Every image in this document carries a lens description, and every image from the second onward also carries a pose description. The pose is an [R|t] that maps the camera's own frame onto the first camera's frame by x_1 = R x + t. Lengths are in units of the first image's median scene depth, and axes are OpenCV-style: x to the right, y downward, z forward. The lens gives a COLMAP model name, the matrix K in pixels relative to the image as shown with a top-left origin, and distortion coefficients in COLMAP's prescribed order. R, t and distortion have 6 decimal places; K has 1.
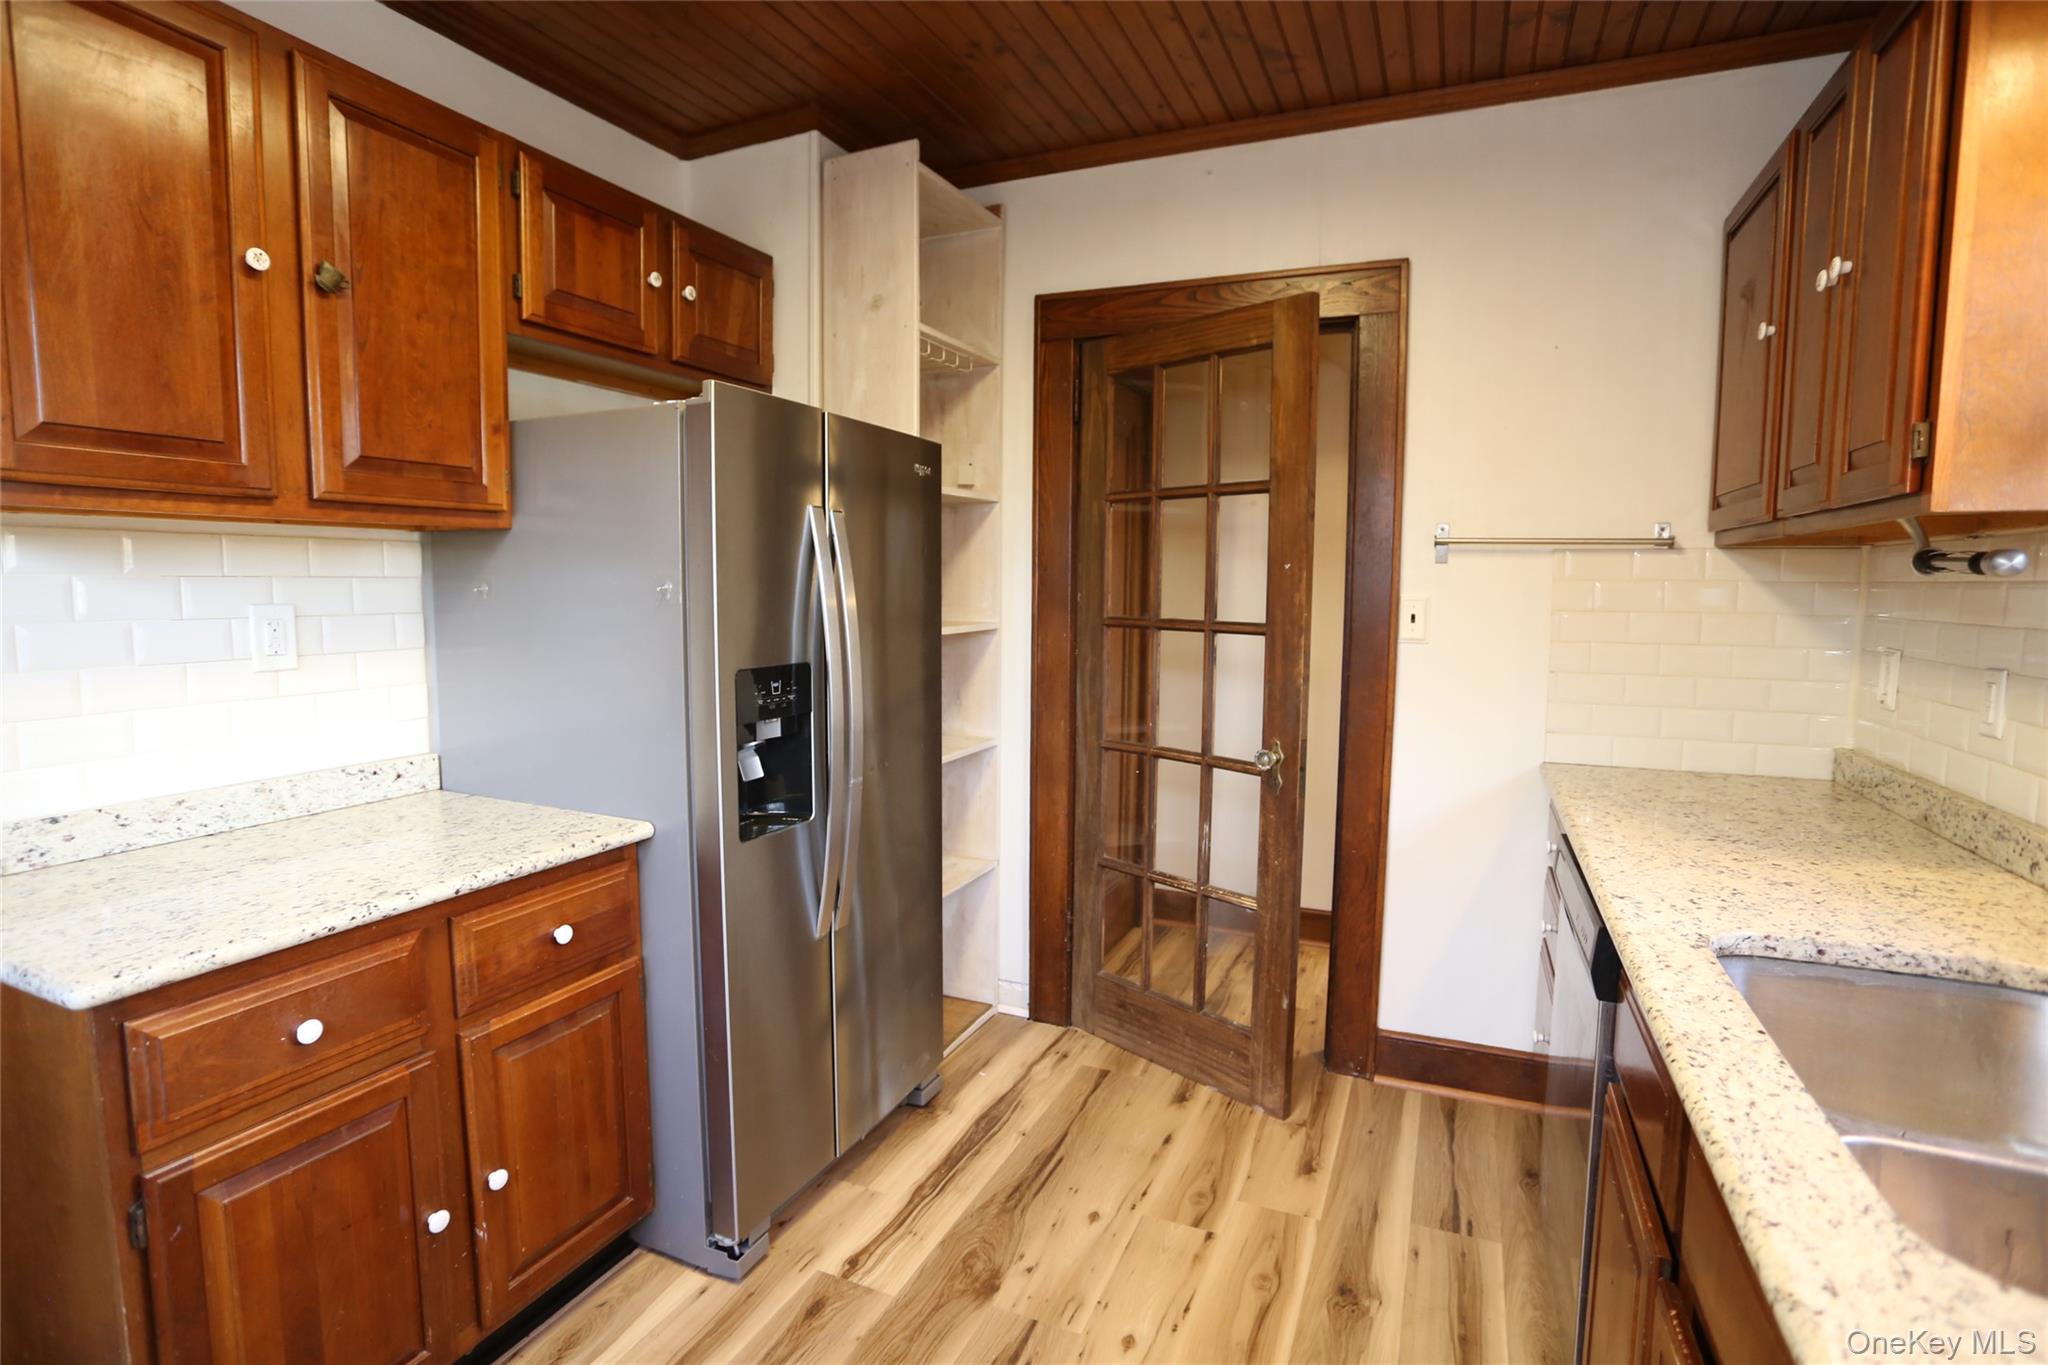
lens RADIAL K [[999.6, 0, 1021.2], [0, 999.6, 674.0], [0, 0, 1]] dist [-0.072202, 0.031190]
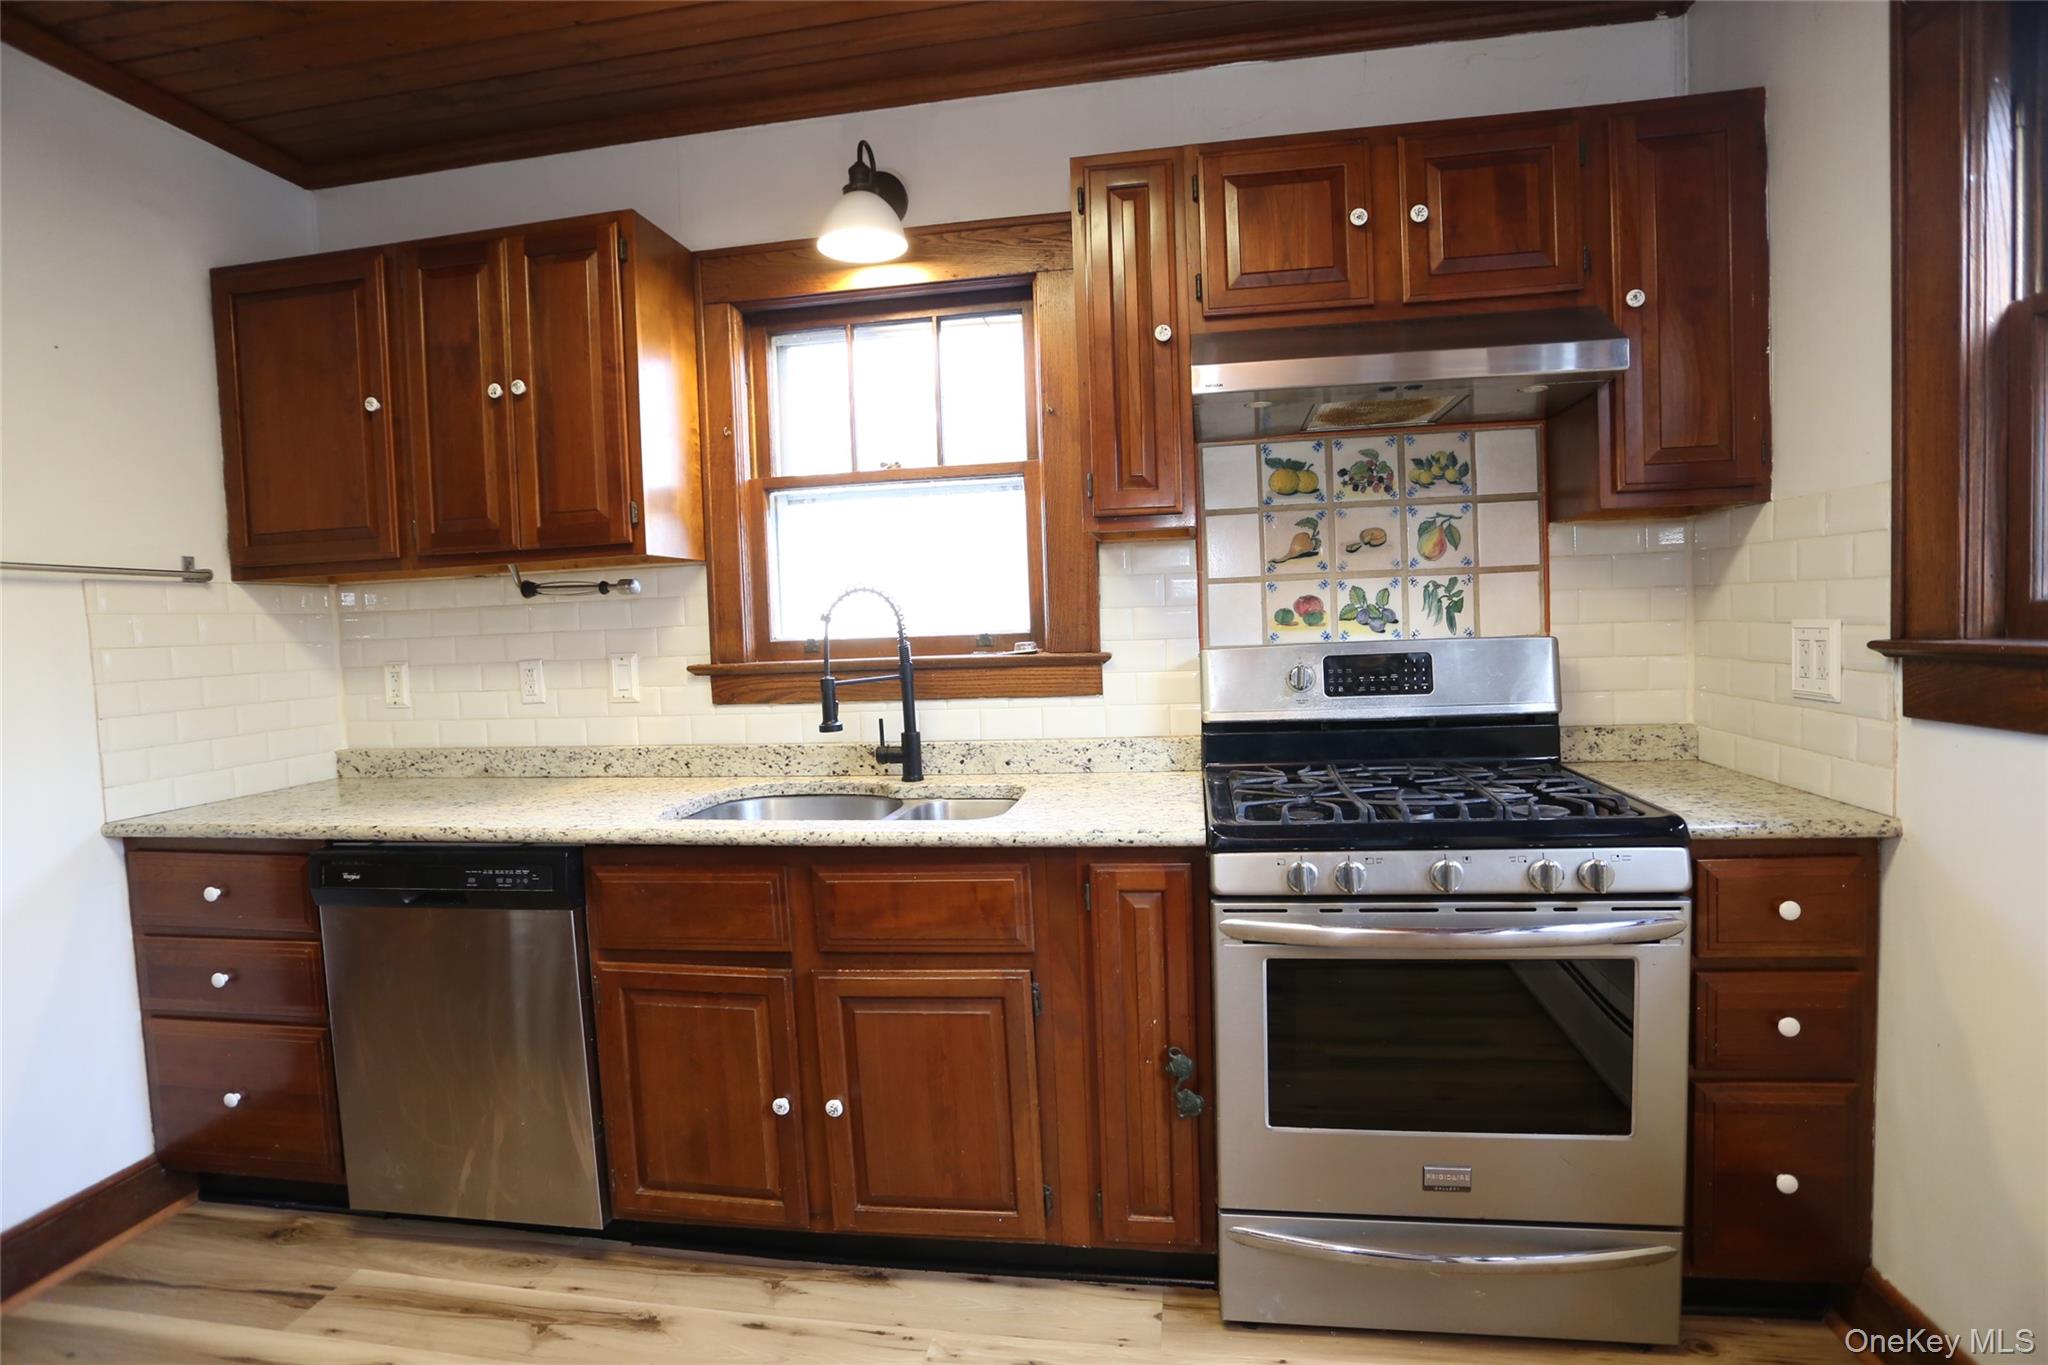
lens RADIAL K [[999.6, 0, 1021.2], [0, 999.6, 674.0], [0, 0, 1]] dist [-0.072202, 0.031190]
pose [[-0.253039, -0.044180, 0.966447, -0.606968], [0.126390, 0.988886, 0.078298, -0.005983], [-0.959165, 0.141961, -0.244643, 0.511282]]
